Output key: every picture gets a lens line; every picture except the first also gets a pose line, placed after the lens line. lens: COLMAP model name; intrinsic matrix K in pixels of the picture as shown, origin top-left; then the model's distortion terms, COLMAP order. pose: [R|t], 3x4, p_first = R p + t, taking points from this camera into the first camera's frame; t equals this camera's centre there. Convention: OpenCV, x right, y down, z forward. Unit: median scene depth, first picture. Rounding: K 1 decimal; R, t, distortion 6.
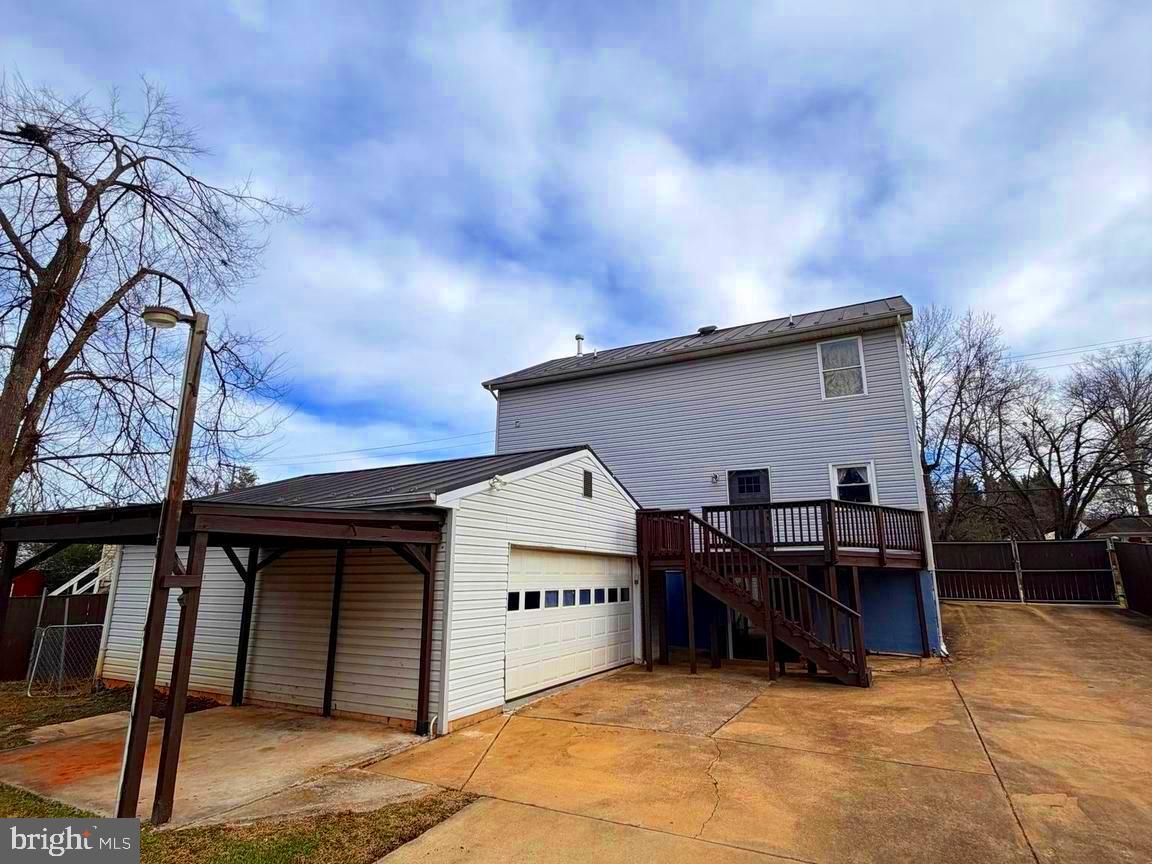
lens RADIAL K [[609.1, 0, 576.0], [0, 609.1, 432.0], [0, 0, 1]] dist [-0.000297, 0.000004]
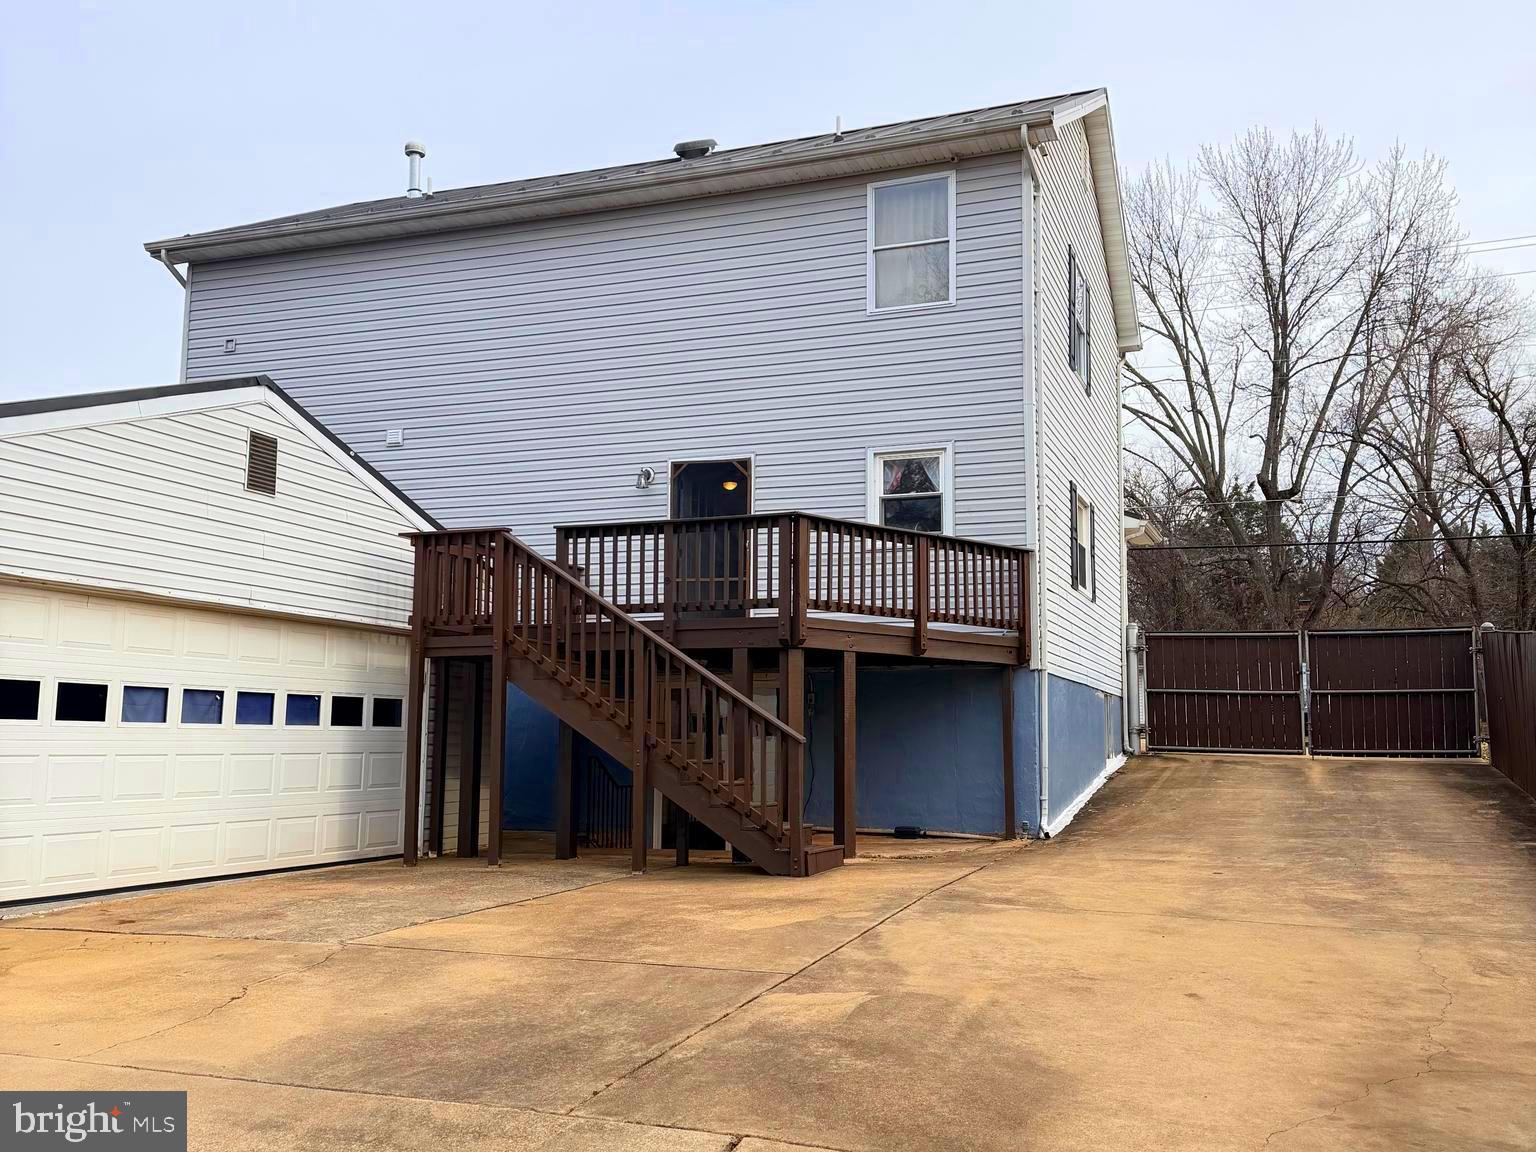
lens RADIAL K [[1420.9, 0, 769.0], [0, 1420.9, 589.0], [0, 0, 1]] dist [0.178440, -0.360591]
pose [[0.991680, 0.016745, 0.127631, 0.236449], [-0.032353, 0.992099, 0.121217, 0.032535], [-0.124593, -0.124338, 0.984387, -0.106801]]
